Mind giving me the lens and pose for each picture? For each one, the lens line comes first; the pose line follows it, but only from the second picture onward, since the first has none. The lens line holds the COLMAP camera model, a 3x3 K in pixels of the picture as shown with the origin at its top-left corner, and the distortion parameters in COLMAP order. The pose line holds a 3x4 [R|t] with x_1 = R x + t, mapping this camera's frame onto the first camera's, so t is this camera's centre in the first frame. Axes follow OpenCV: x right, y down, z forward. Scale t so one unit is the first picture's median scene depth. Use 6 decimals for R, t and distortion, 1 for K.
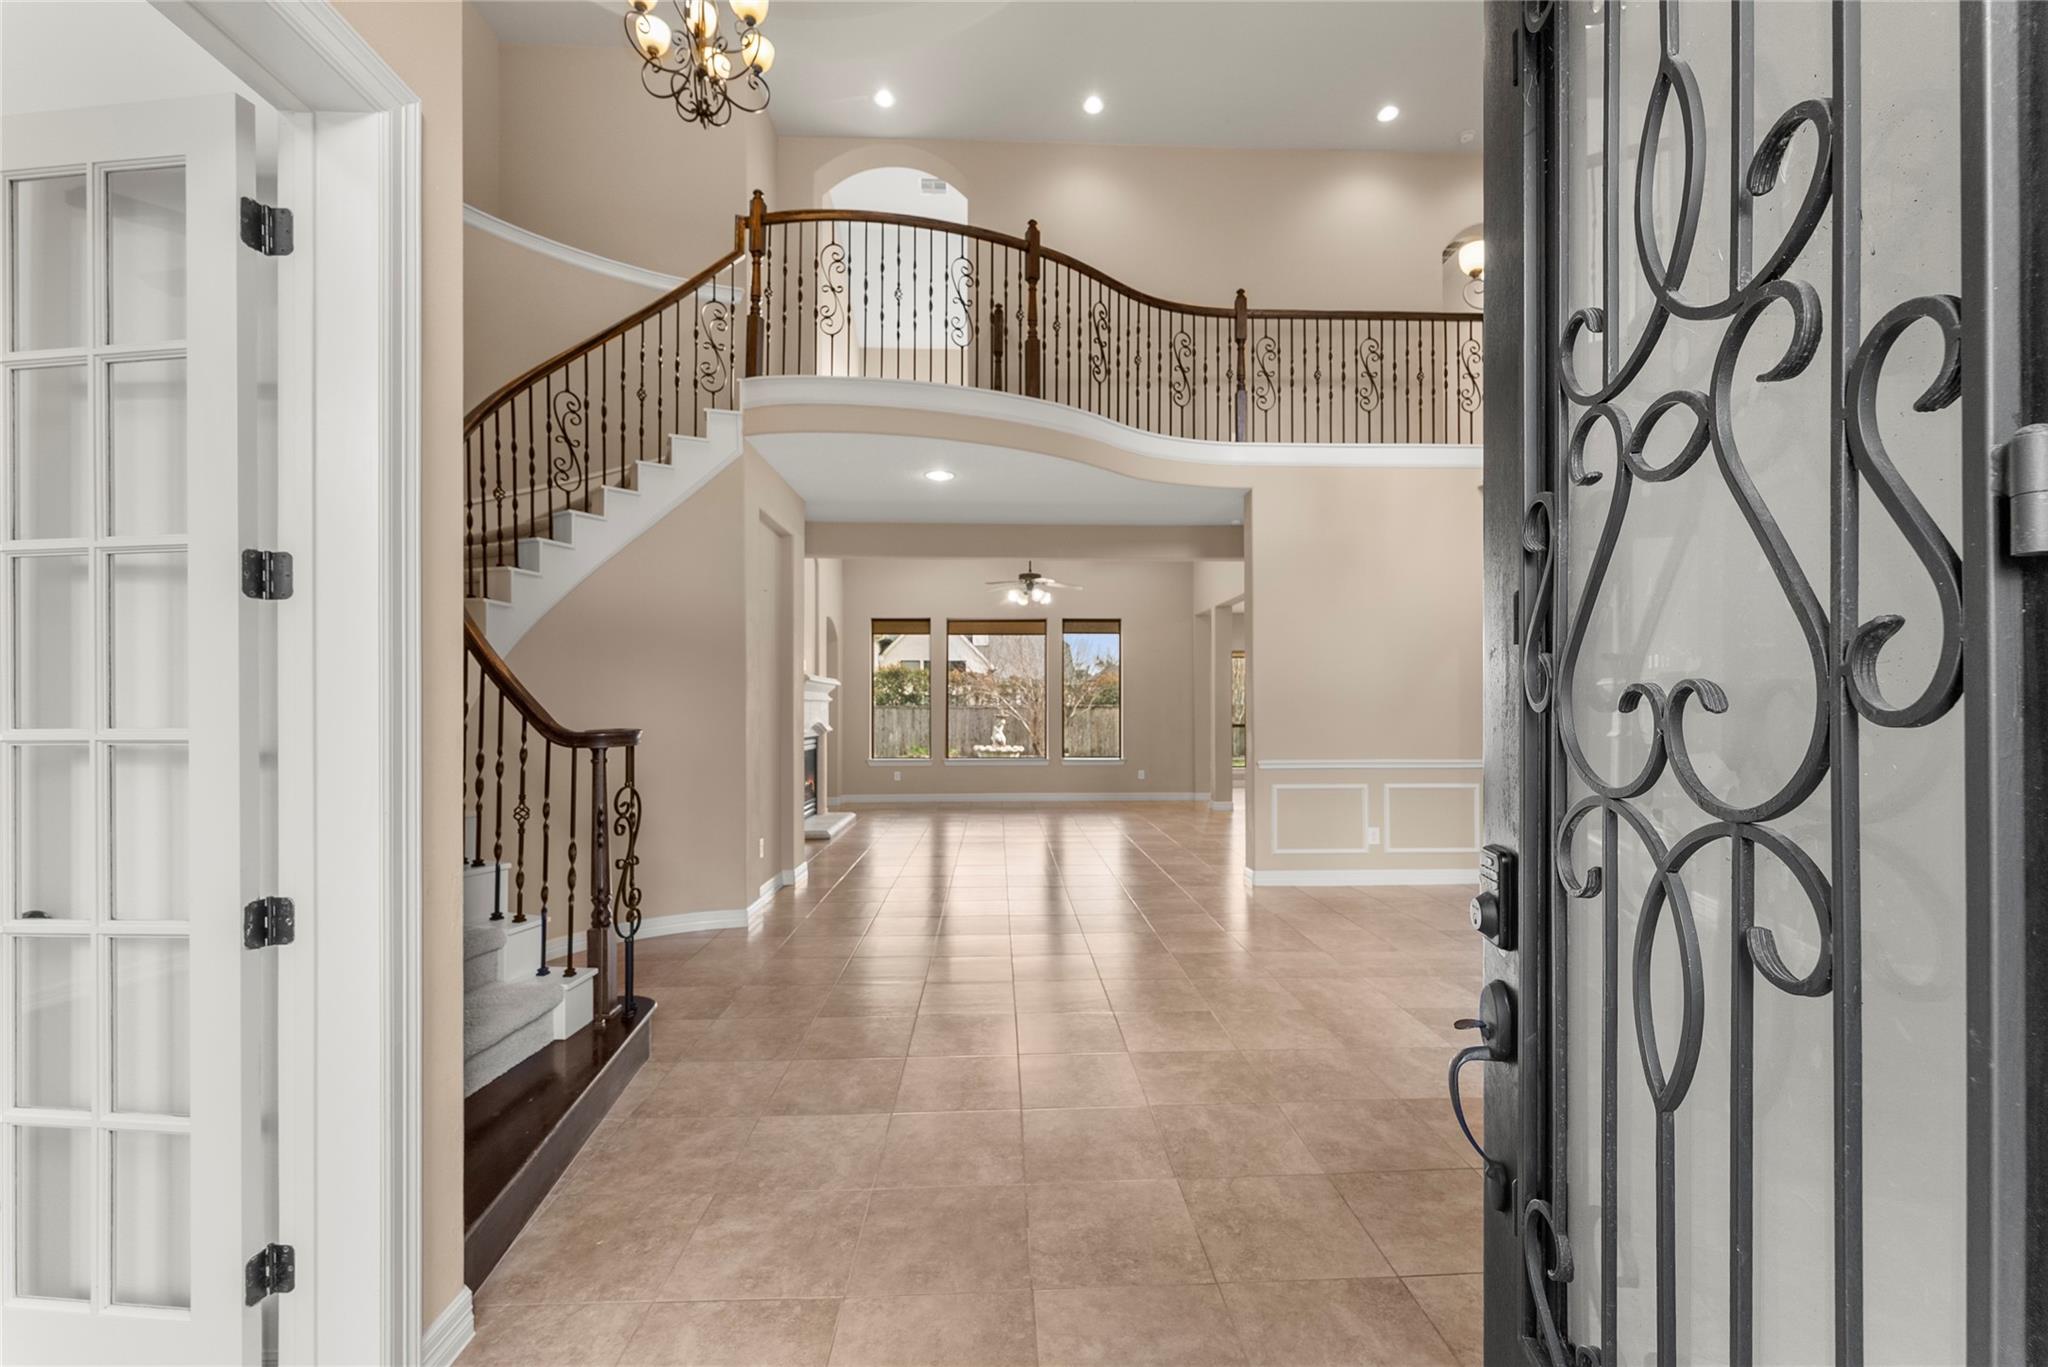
lens RADIAL K [[842.2, 0, 1011.0], [0, 842.2, 702.2], [0, 0, 1]] dist [-0.003156, -0.000128]
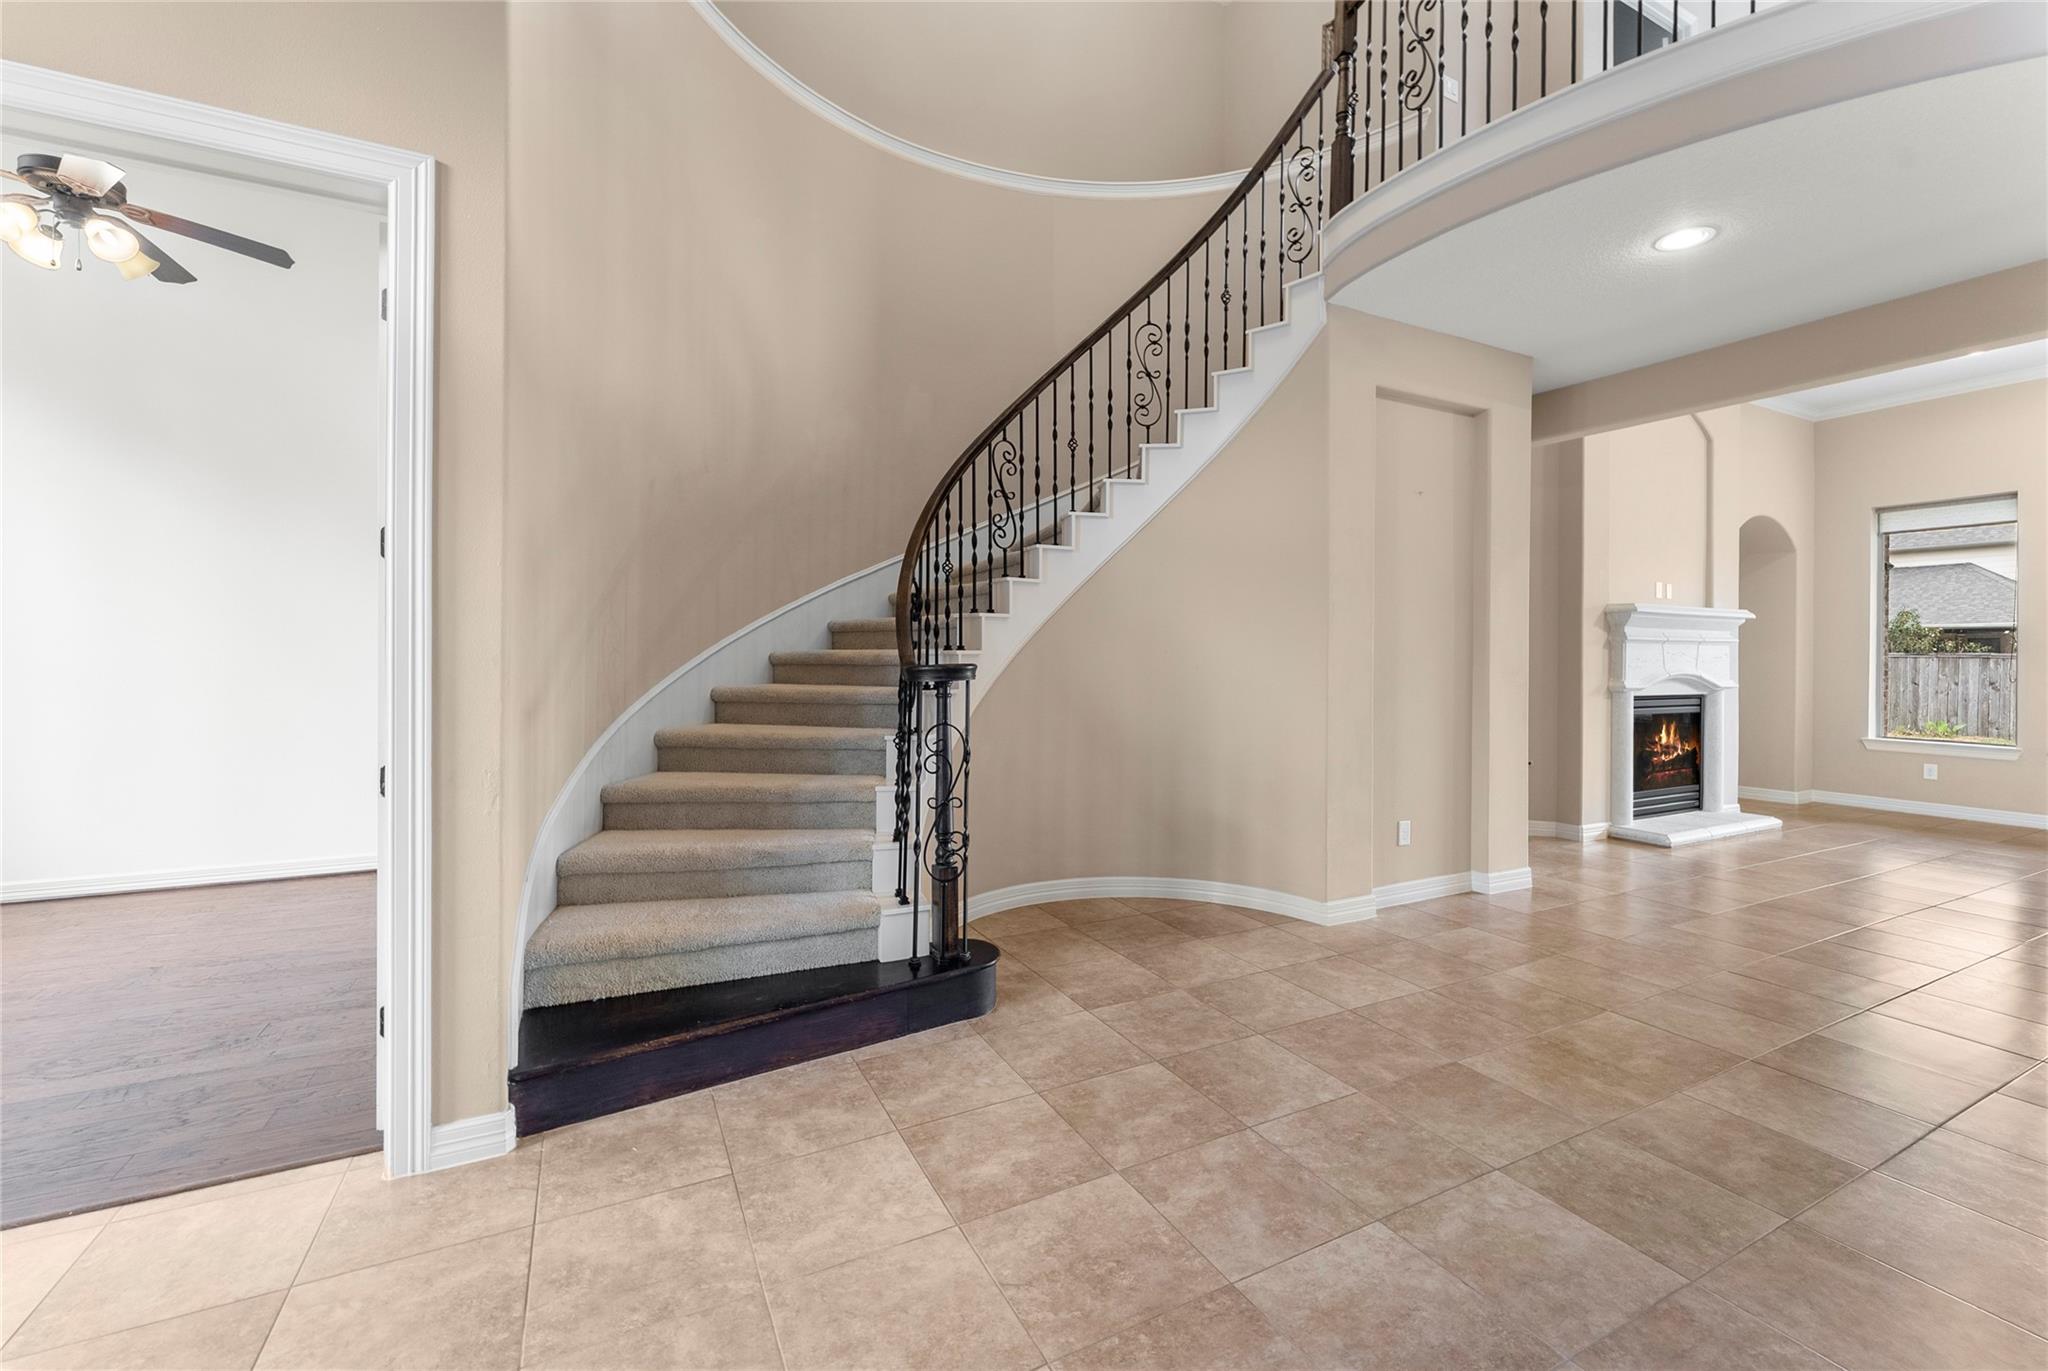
lens RADIAL K [[842.2, 0, 1019.5], [0, 842.2, 650.9], [0, 0, 1]] dist [-0.003156, -0.000128]
pose [[0.425570, -0.002376, -0.904922, 0.375879], [0.000064, 0.999997, -0.002596, 0.019588], [0.904925, 0.001047, 0.425569, 0.572238]]
